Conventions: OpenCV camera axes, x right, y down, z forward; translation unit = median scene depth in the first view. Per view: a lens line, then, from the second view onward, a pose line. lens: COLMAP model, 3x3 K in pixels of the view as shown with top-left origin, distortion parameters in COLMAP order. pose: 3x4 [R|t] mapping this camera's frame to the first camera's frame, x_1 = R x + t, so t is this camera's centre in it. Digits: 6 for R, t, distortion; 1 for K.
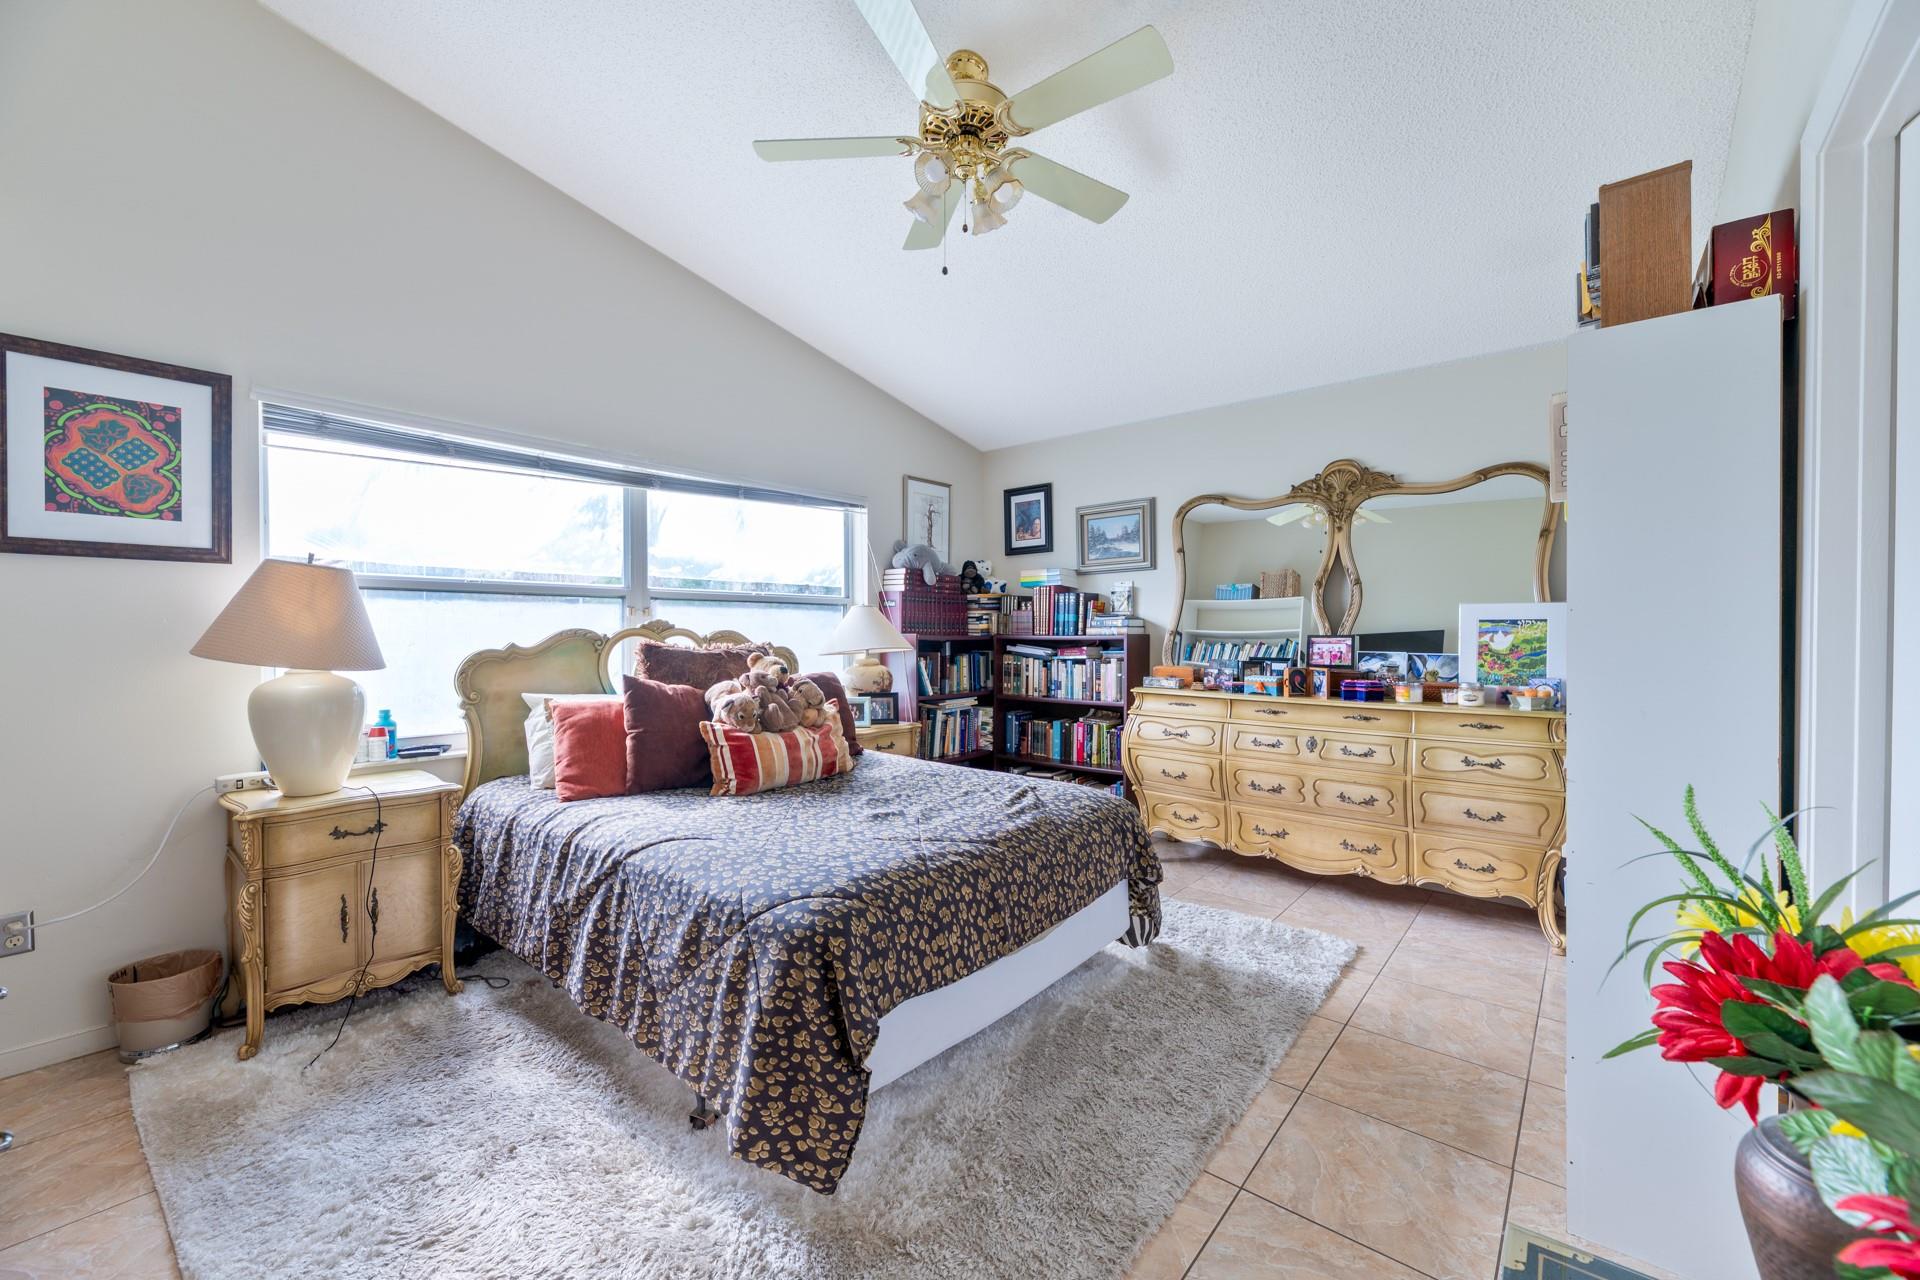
lens RADIAL K [[760.7, 0, 960.0], [0, 760.7, 640.0], [0, 0, 1]] dist [0.000809, 0.000002]
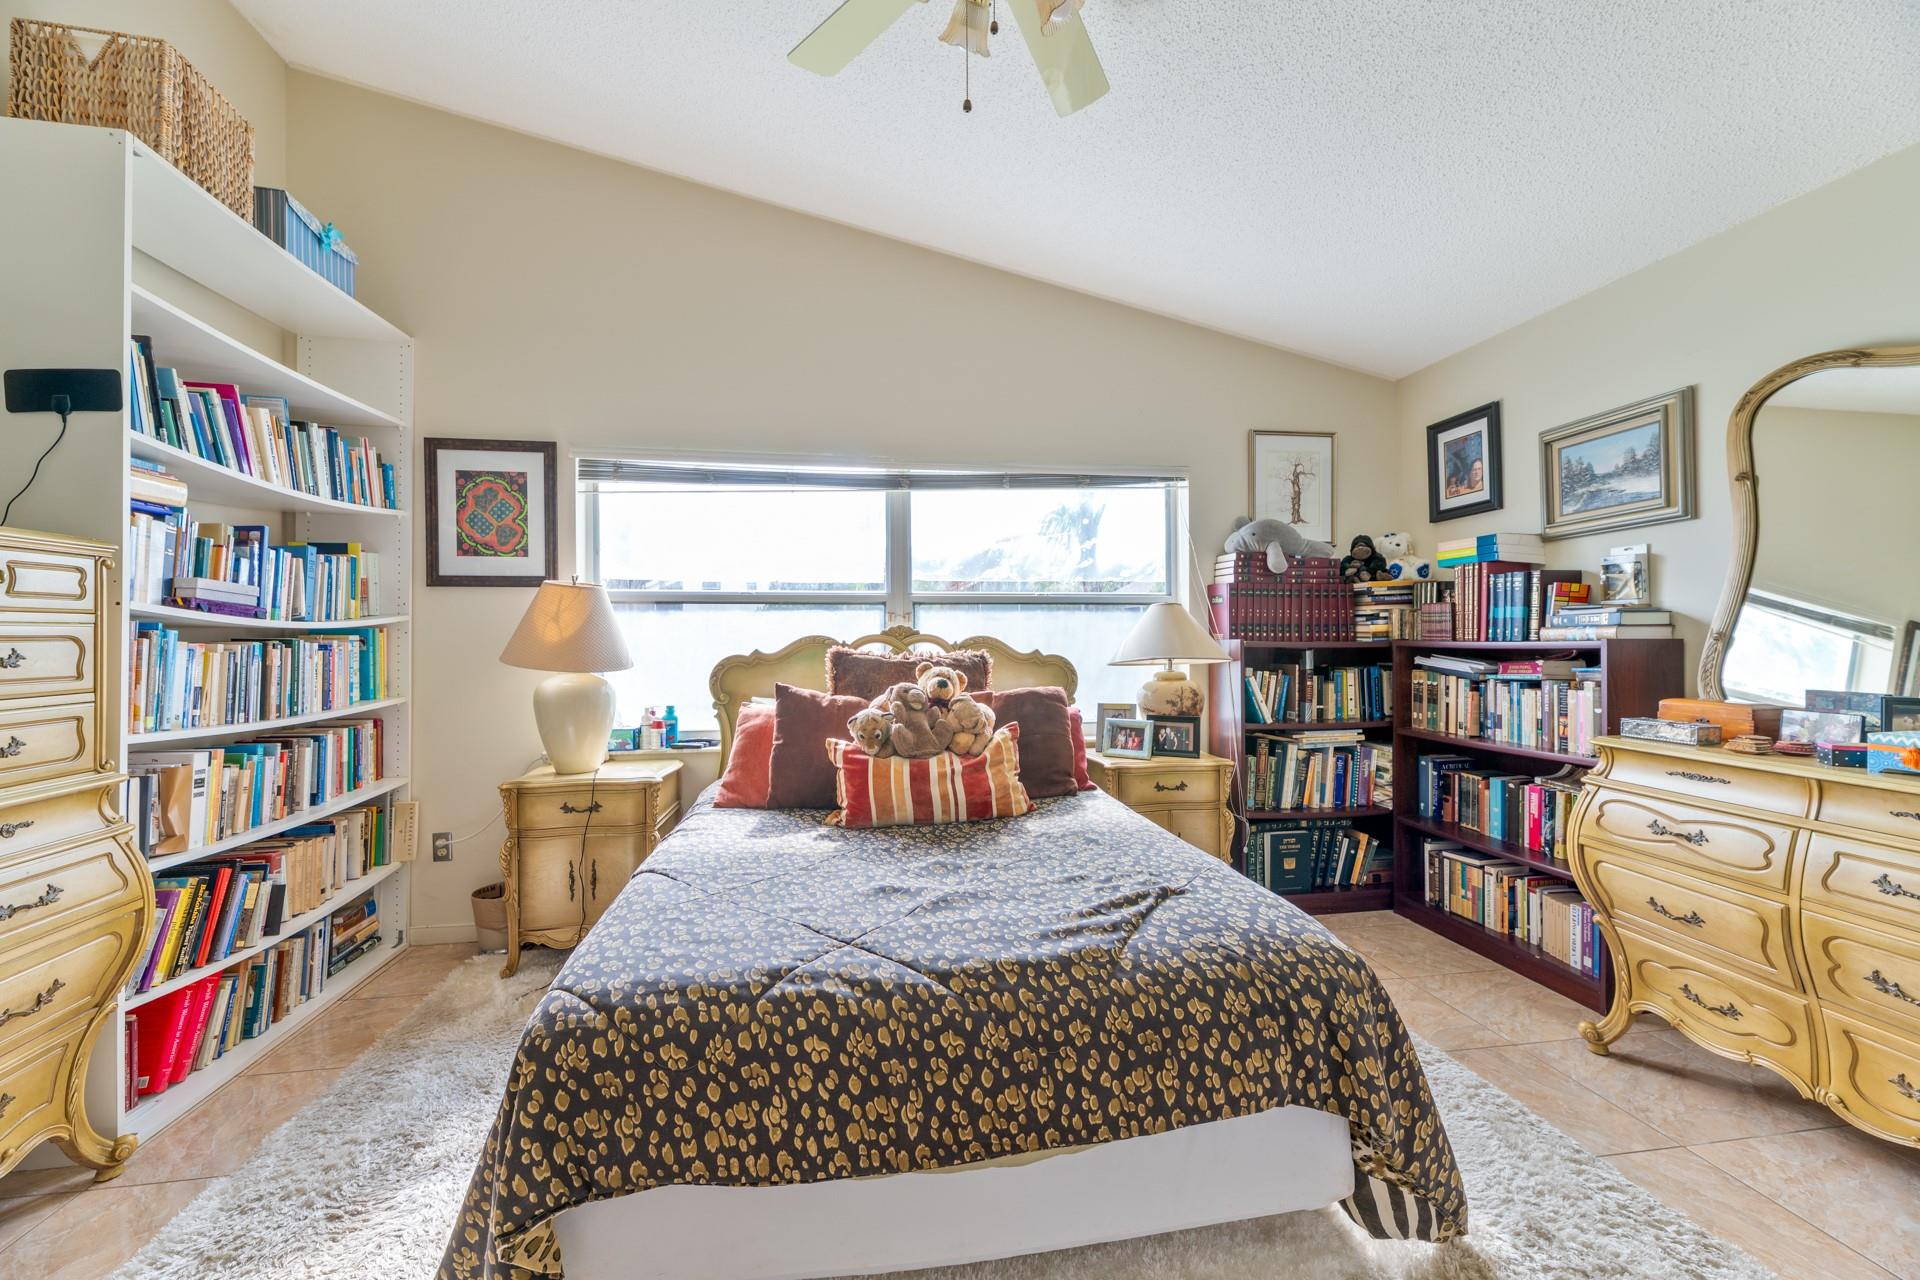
lens RADIAL K [[760.7, 0, 960.0], [0, 760.7, 640.0], [0, 0, 1]] dist [0.000809, 0.000002]
pose [[0.755659, -0.002117, -0.654962, 0.222788], [-0.002565, 0.999978, -0.006192, -0.002135], [0.654961, 0.006358, 0.755636, 0.258585]]
